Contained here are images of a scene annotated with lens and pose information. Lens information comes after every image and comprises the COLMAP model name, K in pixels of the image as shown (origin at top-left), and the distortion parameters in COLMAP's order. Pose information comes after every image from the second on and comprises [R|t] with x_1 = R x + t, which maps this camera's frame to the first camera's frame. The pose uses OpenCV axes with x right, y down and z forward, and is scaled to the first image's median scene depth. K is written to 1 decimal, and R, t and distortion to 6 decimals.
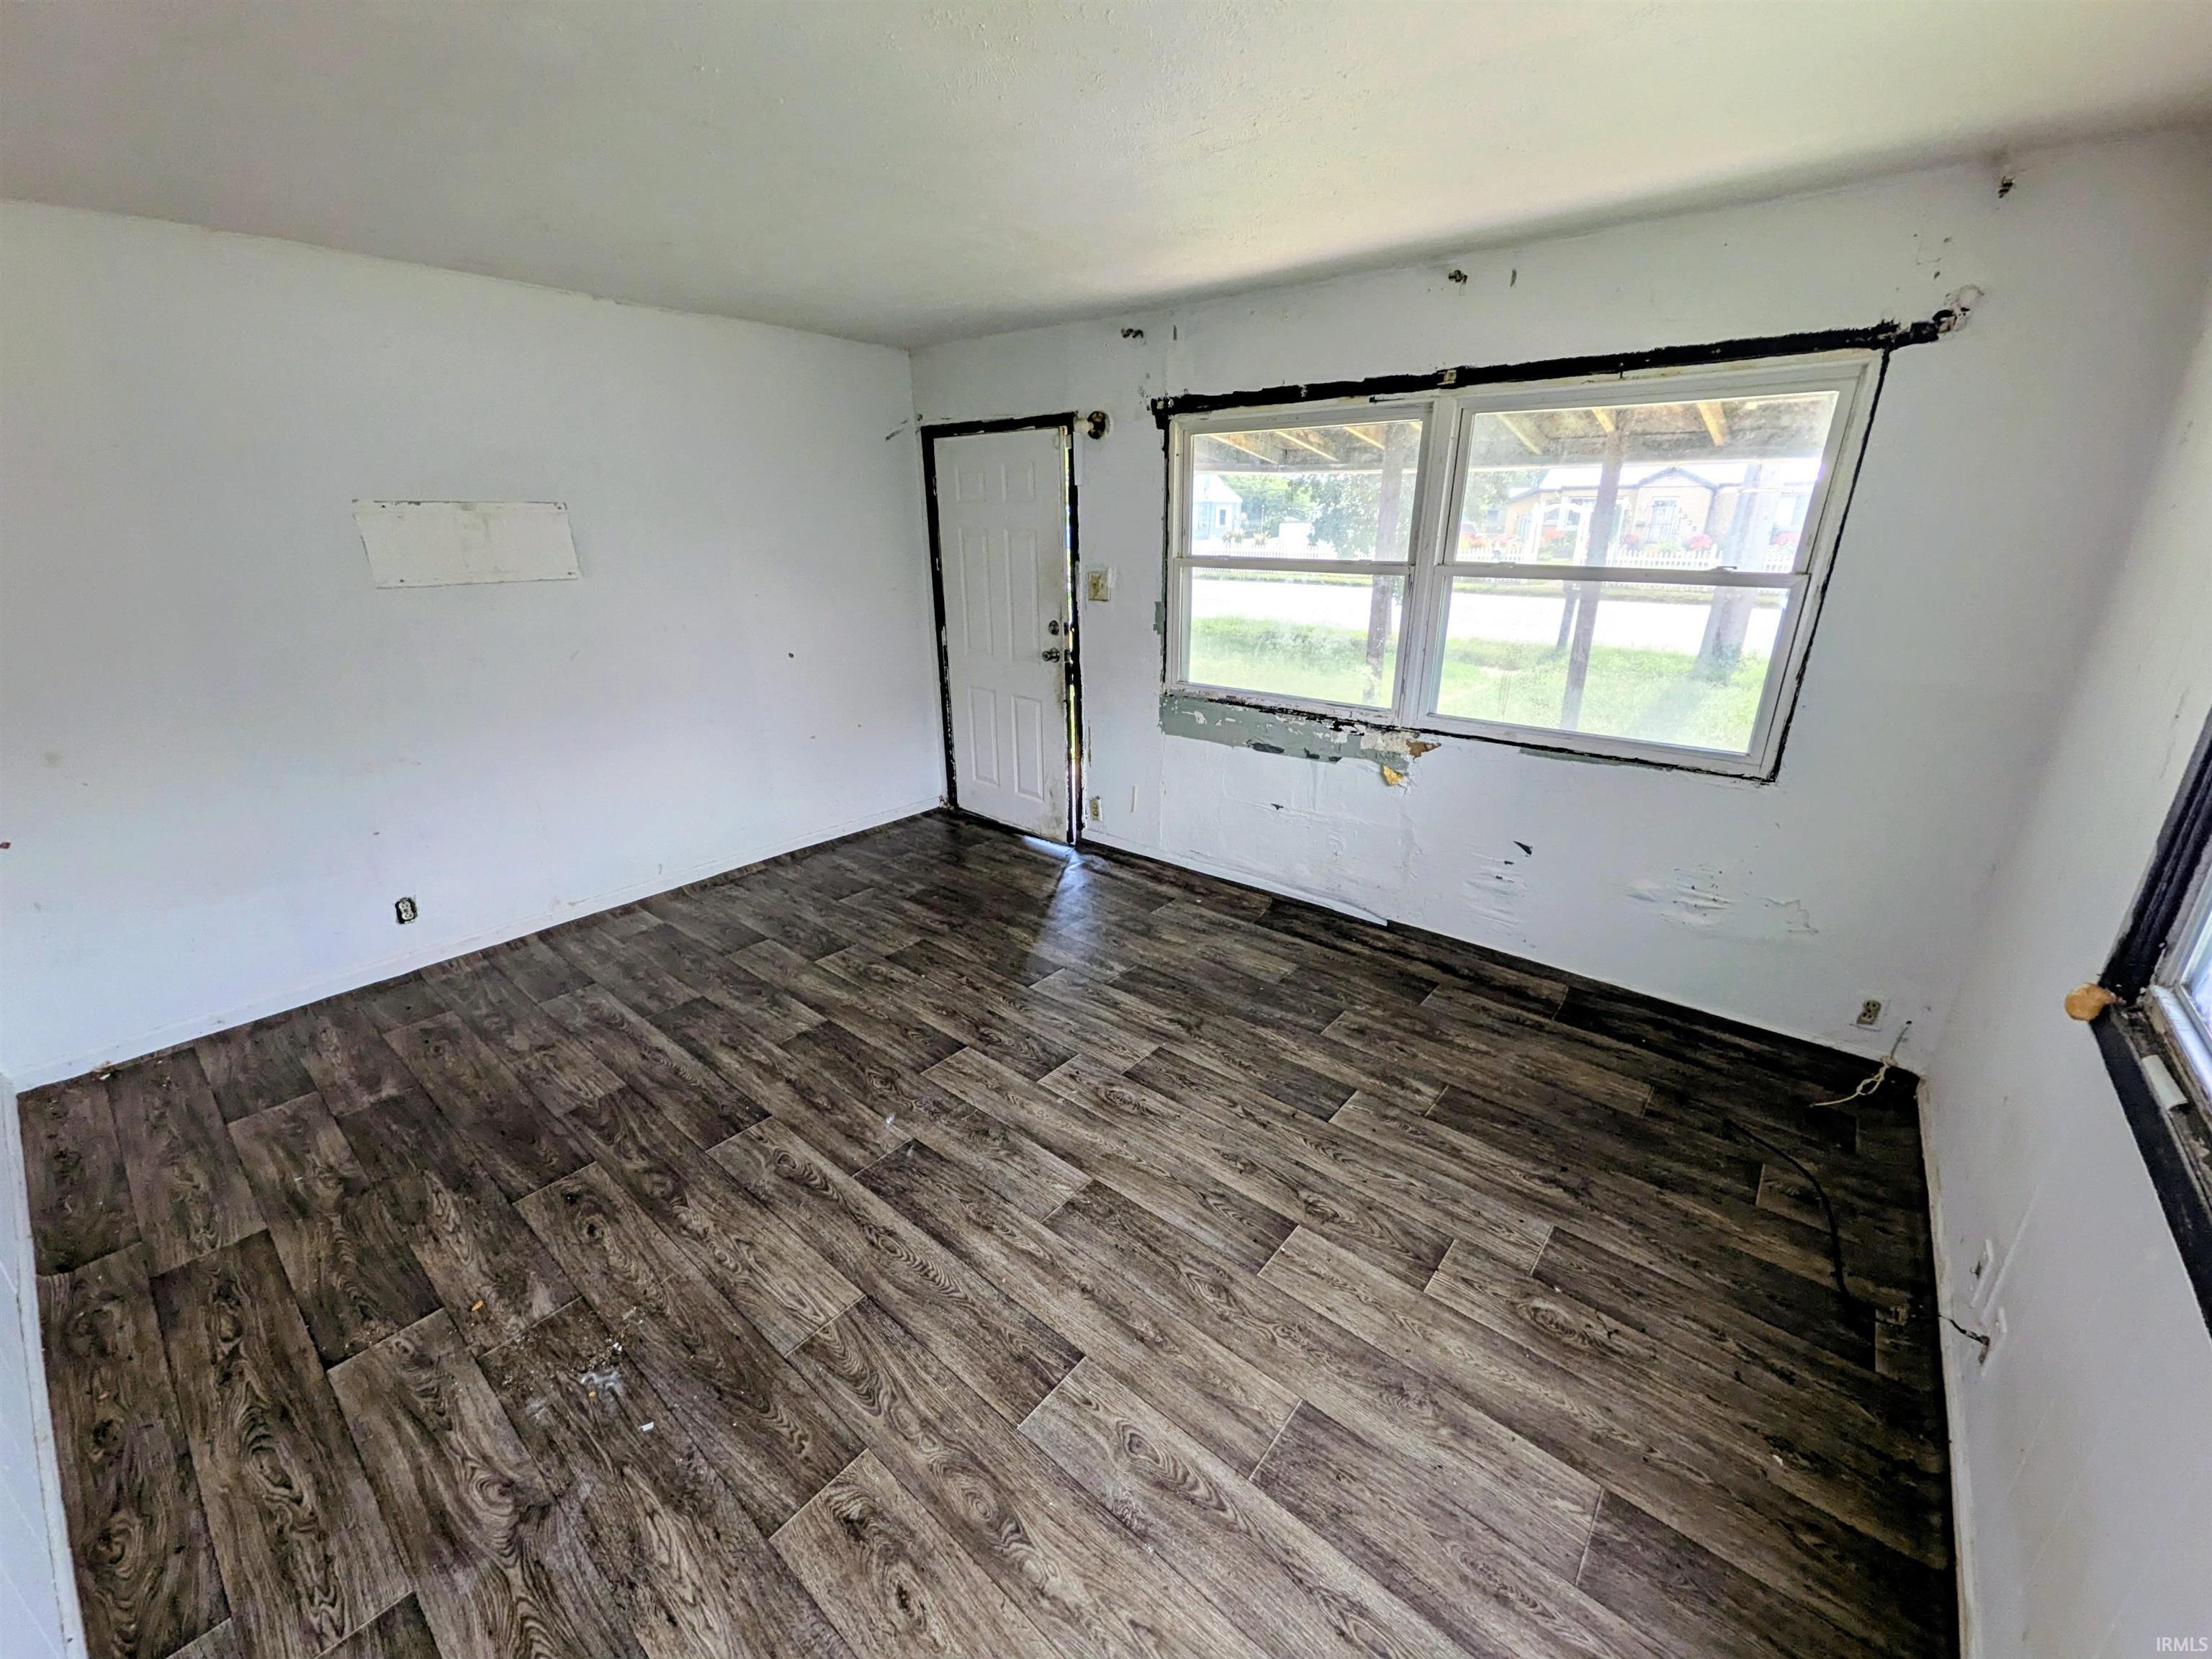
lens RADIAL K [[879.2, 0, 1126.3], [0, 879.2, 828.9], [0, 0, 1]] dist [0.007487, -0.002022]
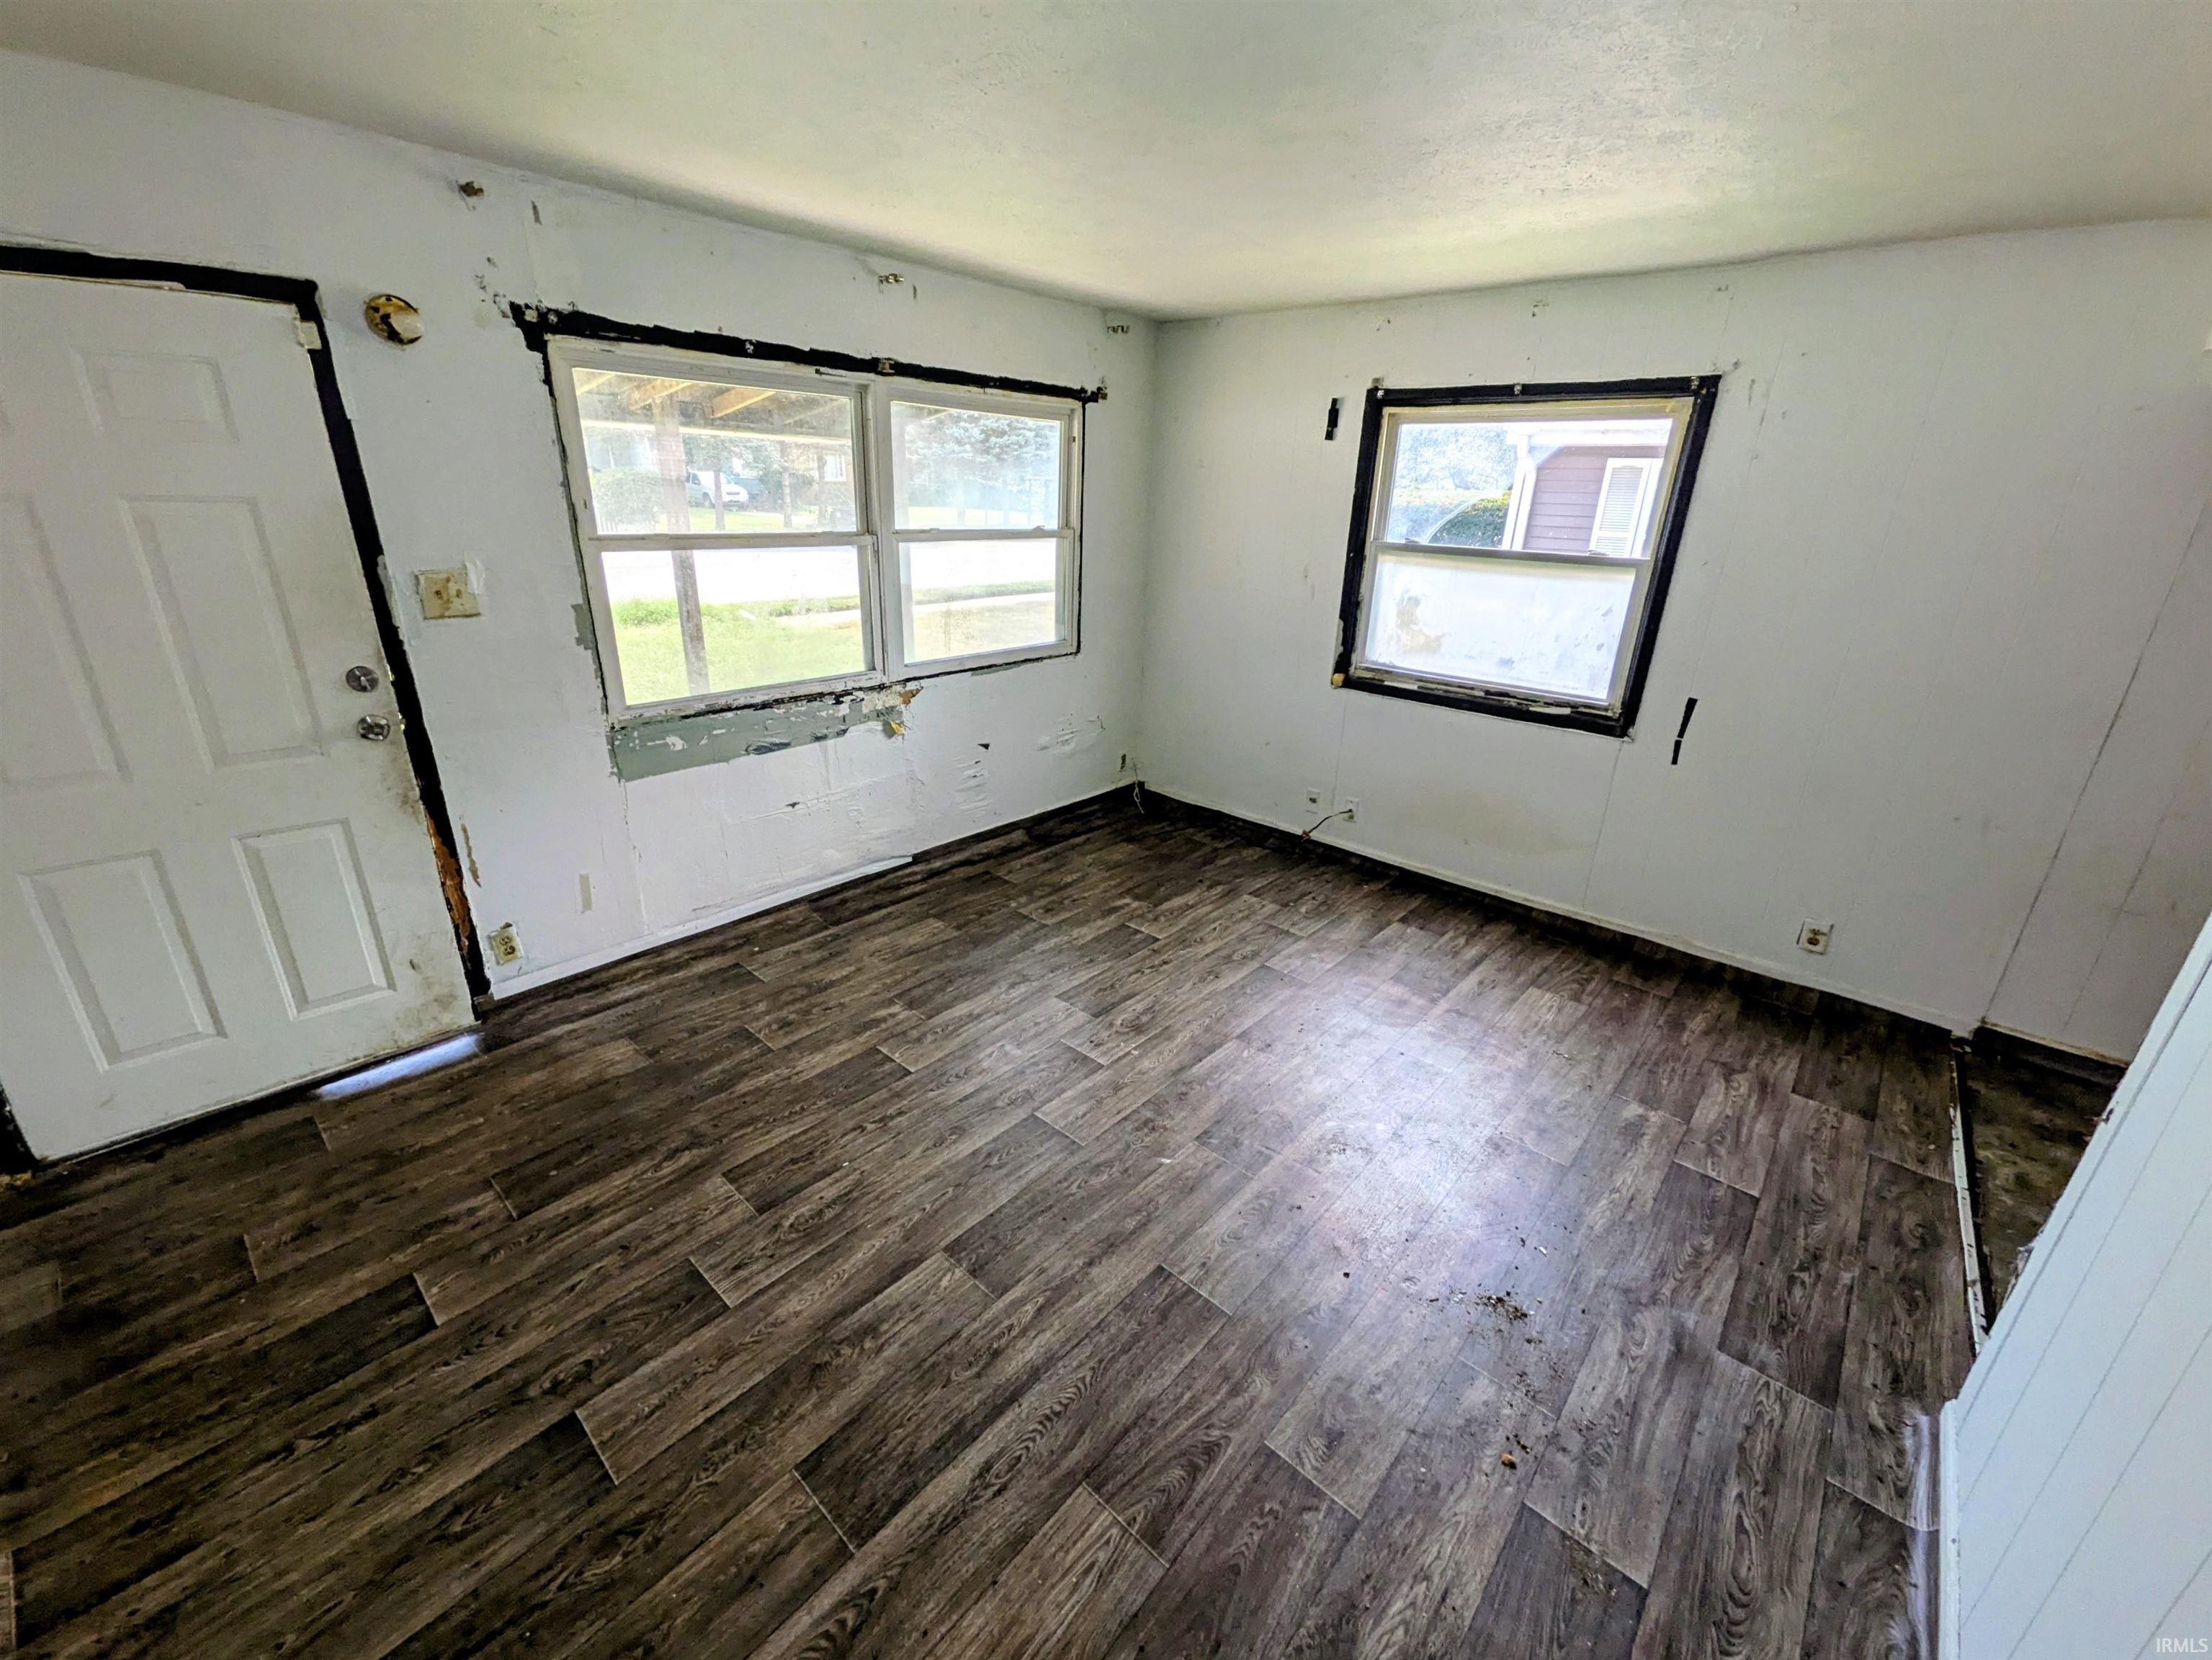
lens RADIAL K [[879.4, 0, 1122.9], [0, 879.4, 819.7], [0, 0, 1]] dist [0.007487, -0.002022]
pose [[0.042096, -0.352687, 0.934794, -0.740568], [0.301568, 0.896471, 0.324648, -0.224868], [-0.952515, 0.268238, 0.144097, 0.593652]]
